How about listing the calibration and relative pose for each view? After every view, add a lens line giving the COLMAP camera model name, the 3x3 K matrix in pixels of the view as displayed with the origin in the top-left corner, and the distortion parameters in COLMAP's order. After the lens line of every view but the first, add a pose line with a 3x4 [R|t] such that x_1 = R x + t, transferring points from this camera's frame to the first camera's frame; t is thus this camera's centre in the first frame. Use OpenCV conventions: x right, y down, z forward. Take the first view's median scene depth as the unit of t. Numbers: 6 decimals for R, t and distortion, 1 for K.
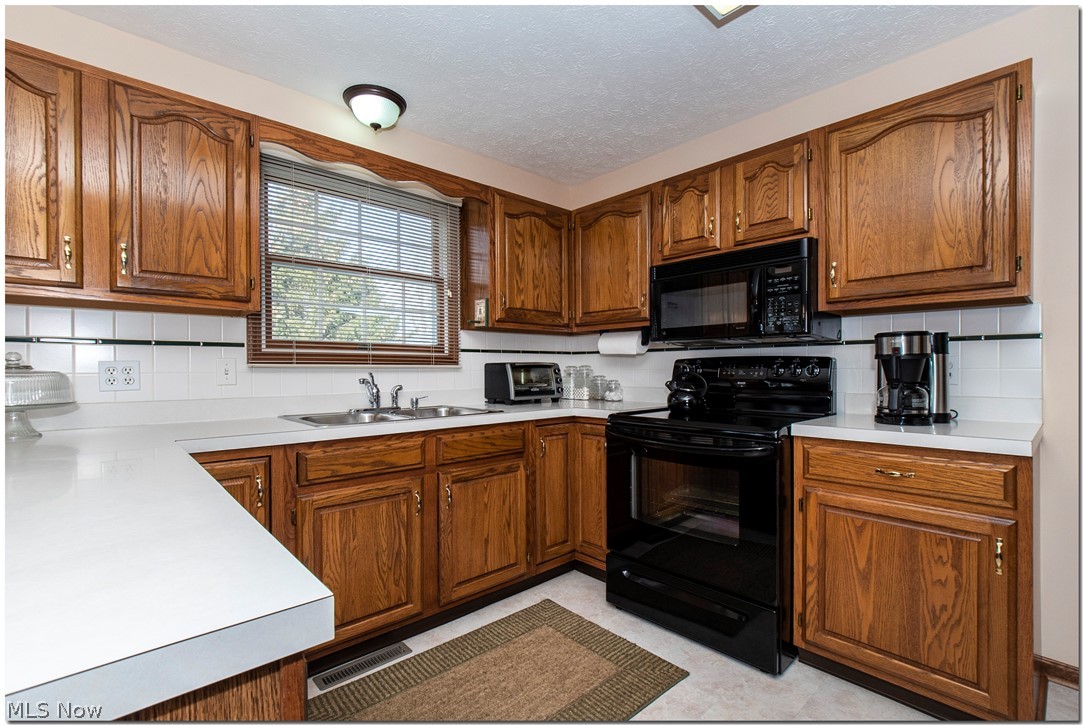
lens RADIAL K [[484.1, 0, 542.6], [0, 484.1, 368.3], [0, 0, 1]] dist [0.000419, -0.000656]
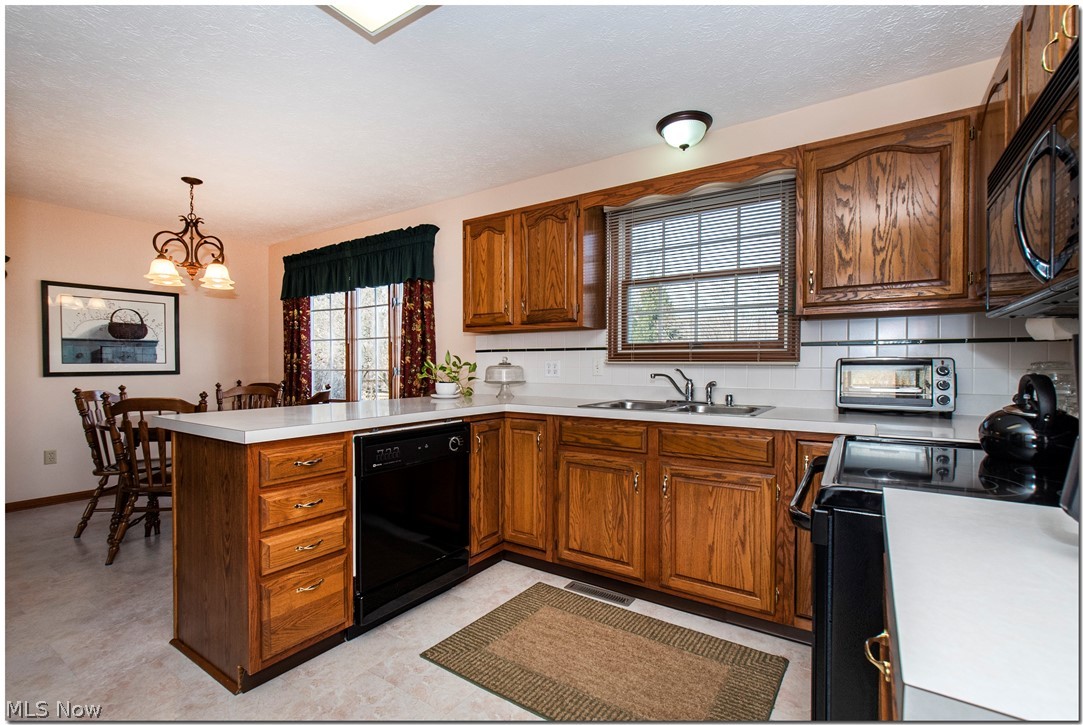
lens RADIAL K [[484.1, 0, 542.6], [0, 484.1, 368.3], [0, 0, 1]] dist [0.000419, -0.000656]
pose [[0.248274, 0.010144, -0.968637, 0.749318], [-0.003072, 0.999948, 0.009685, -0.002721], [0.968685, 0.000571, 0.248292, 0.470950]]
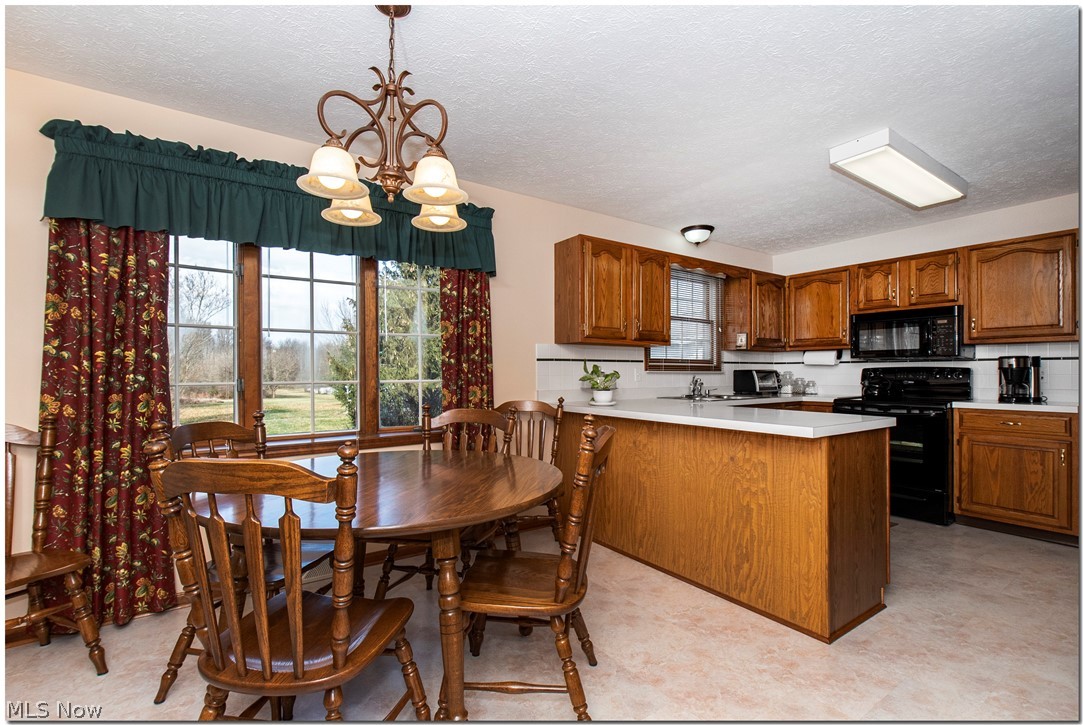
lens RADIAL K [[491.0, 0, 543.5], [0, 491.0, 367.8], [0, 0, 1]] dist [-0.002541, 0.004700]
pose [[0.992528, 0.001582, -0.122007, -0.794466], [-0.002528, 0.999968, -0.007603, -0.005552], [0.121991, 0.007854, 0.992500, -1.061097]]
